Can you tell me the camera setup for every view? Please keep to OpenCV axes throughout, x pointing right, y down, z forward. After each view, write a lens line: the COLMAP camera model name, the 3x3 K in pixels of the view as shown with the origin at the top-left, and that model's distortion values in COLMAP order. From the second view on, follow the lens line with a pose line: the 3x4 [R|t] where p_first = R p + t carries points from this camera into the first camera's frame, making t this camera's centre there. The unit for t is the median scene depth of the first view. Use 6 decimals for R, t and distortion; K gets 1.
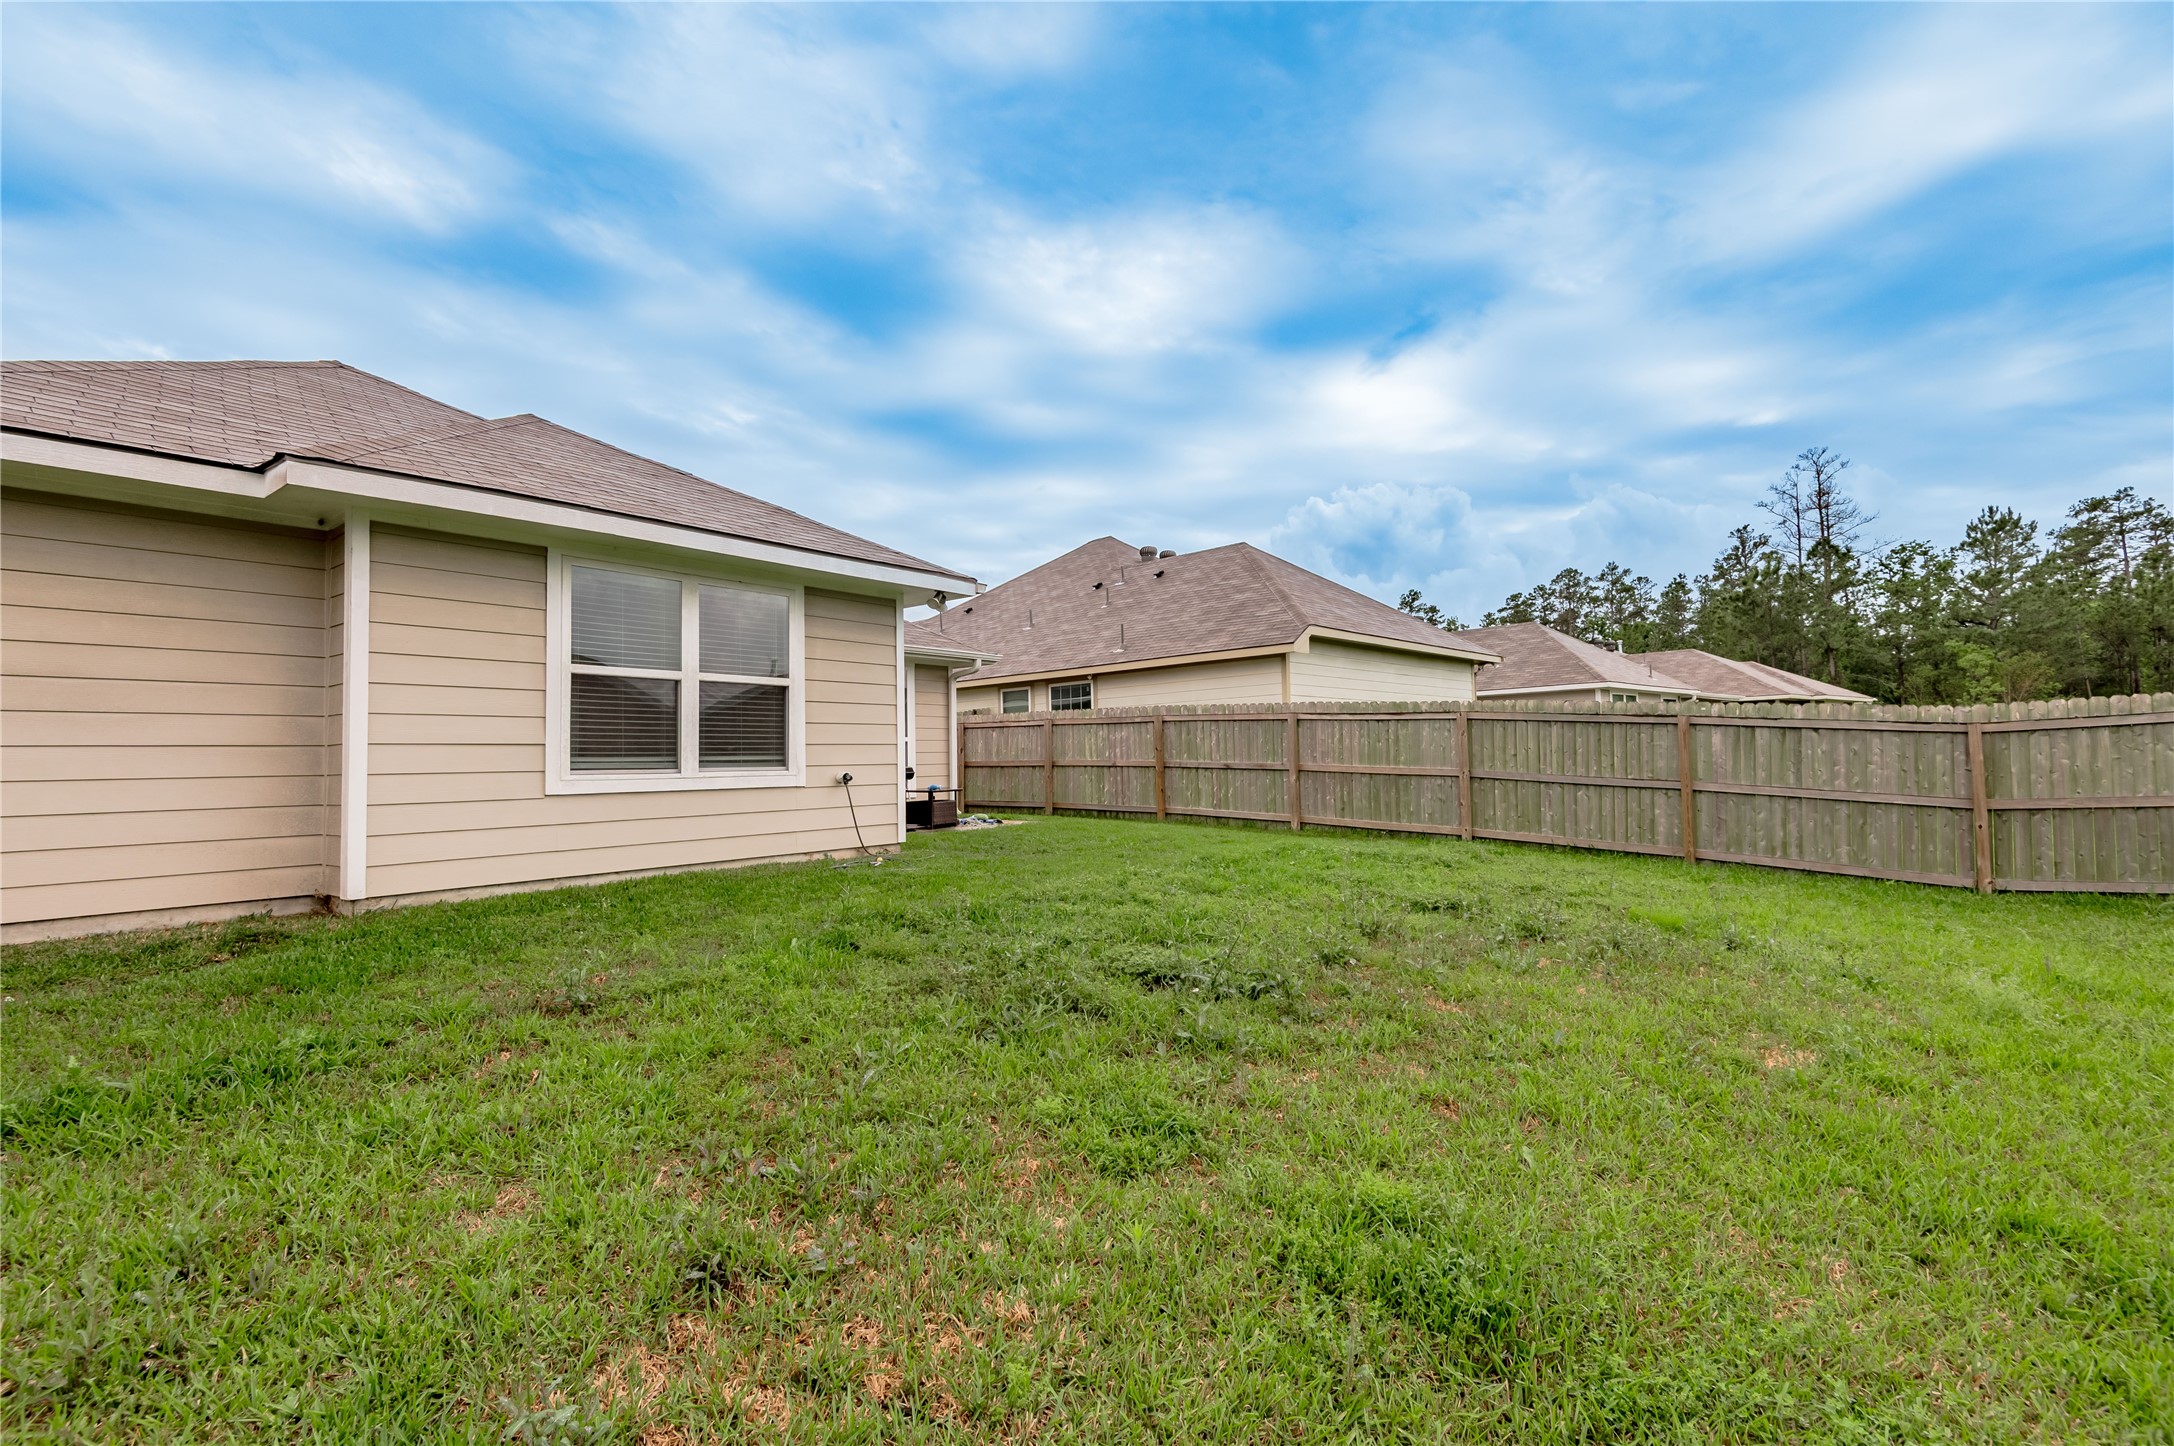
lens RADIAL K [[1013.3, 0, 1124.4], [0, 1013.3, 738.4], [0, 0, 1]] dist [0.036094, -0.016462]
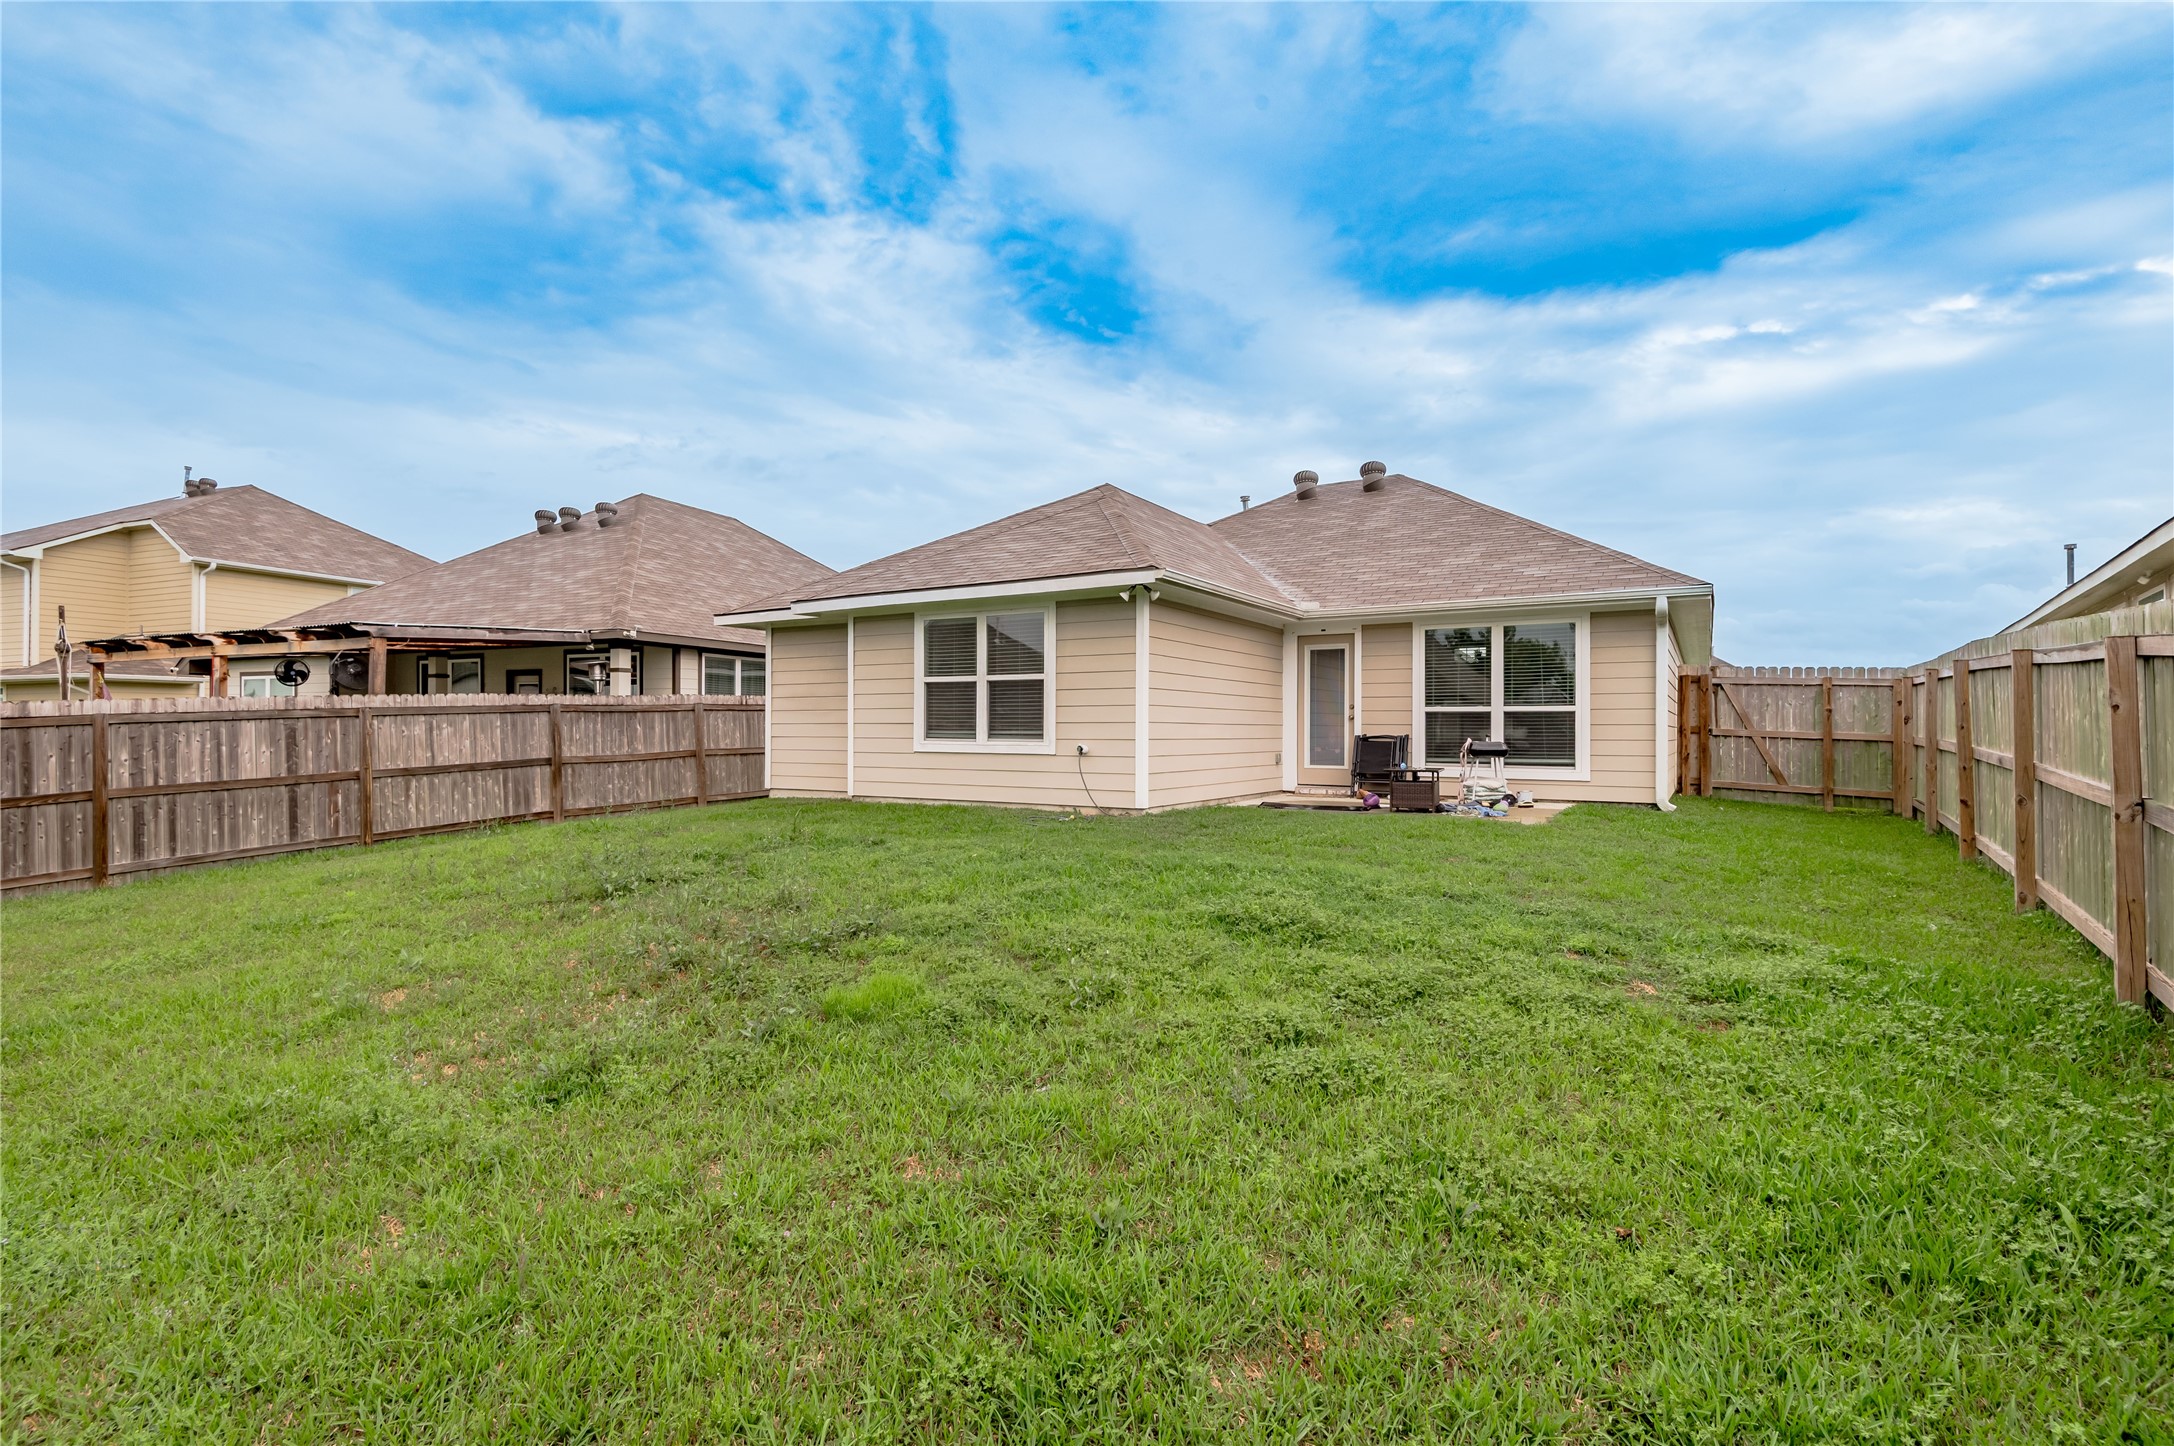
lens RADIAL K [[1020.7, 0, 1087.0], [0, 1020.7, 723.0], [0, 0, 1]] dist [-0.000370, -0.015461]
pose [[0.111610, 0.006686, -0.993730, 1.127402], [0.013915, 0.999869, 0.008290, -0.004468], [0.993655, -0.014753, 0.111503, 0.998984]]
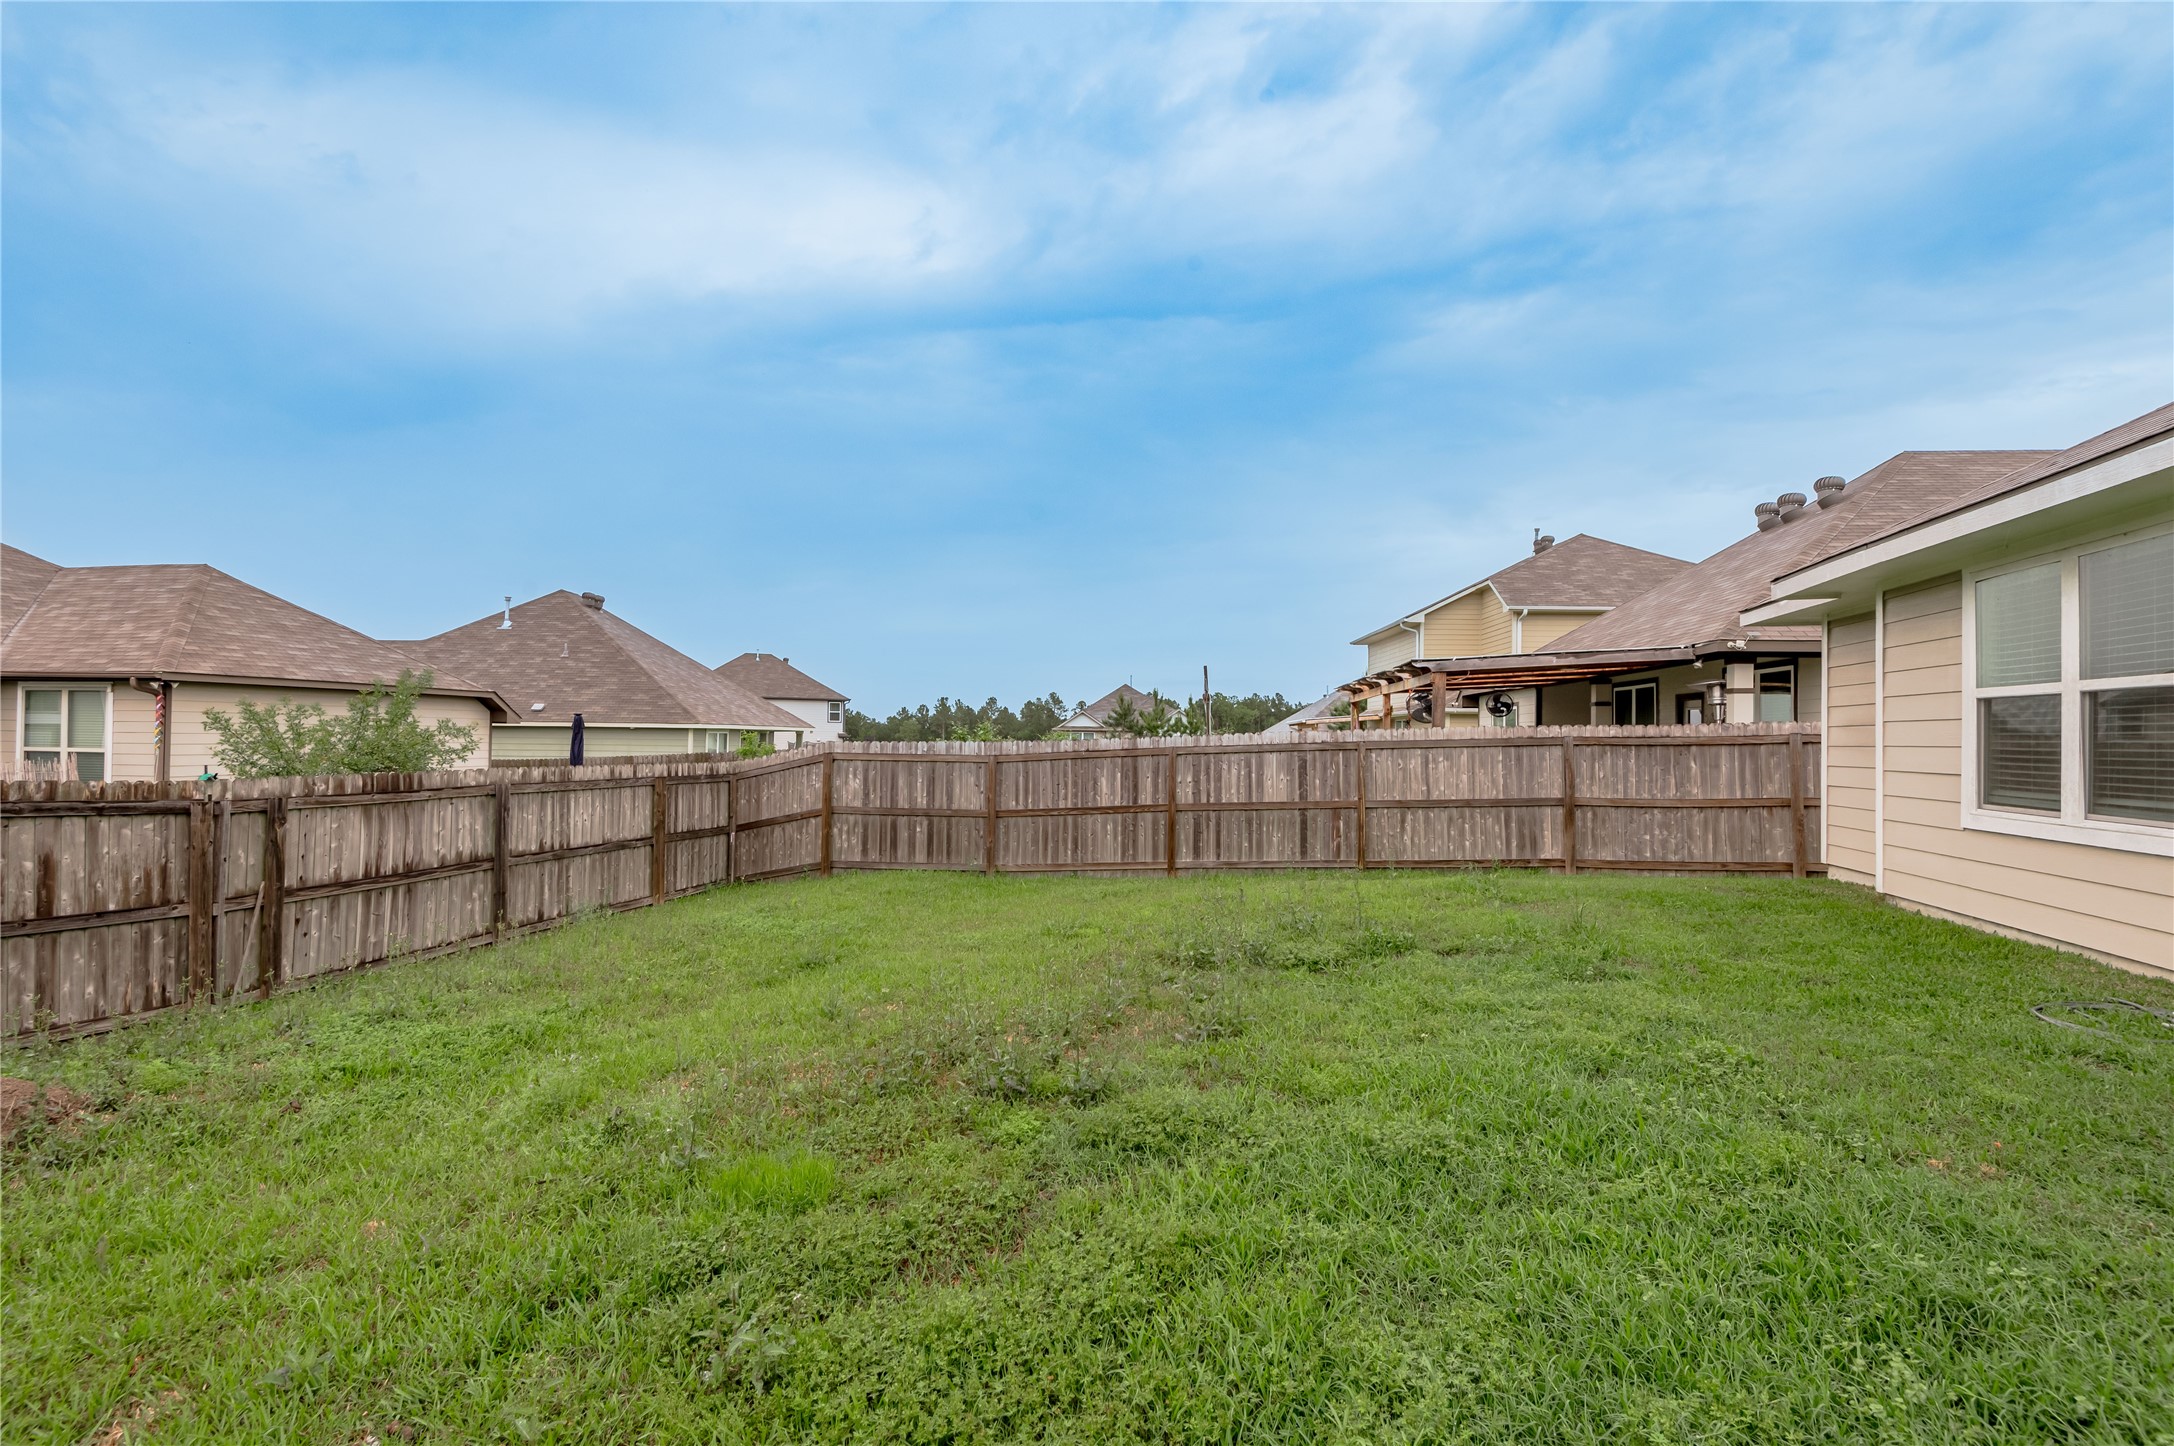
lens RADIAL K [[1013.3, 0, 1124.4], [0, 1013.3, 738.4], [0, 0, 1]] dist [0.036094, -0.016462]
pose [[-0.913485, -0.000827, -0.406872, 0.494306], [0.003454, 0.999946, -0.009788, -0.019915], [0.406858, -0.010346, -0.913433, 1.416171]]
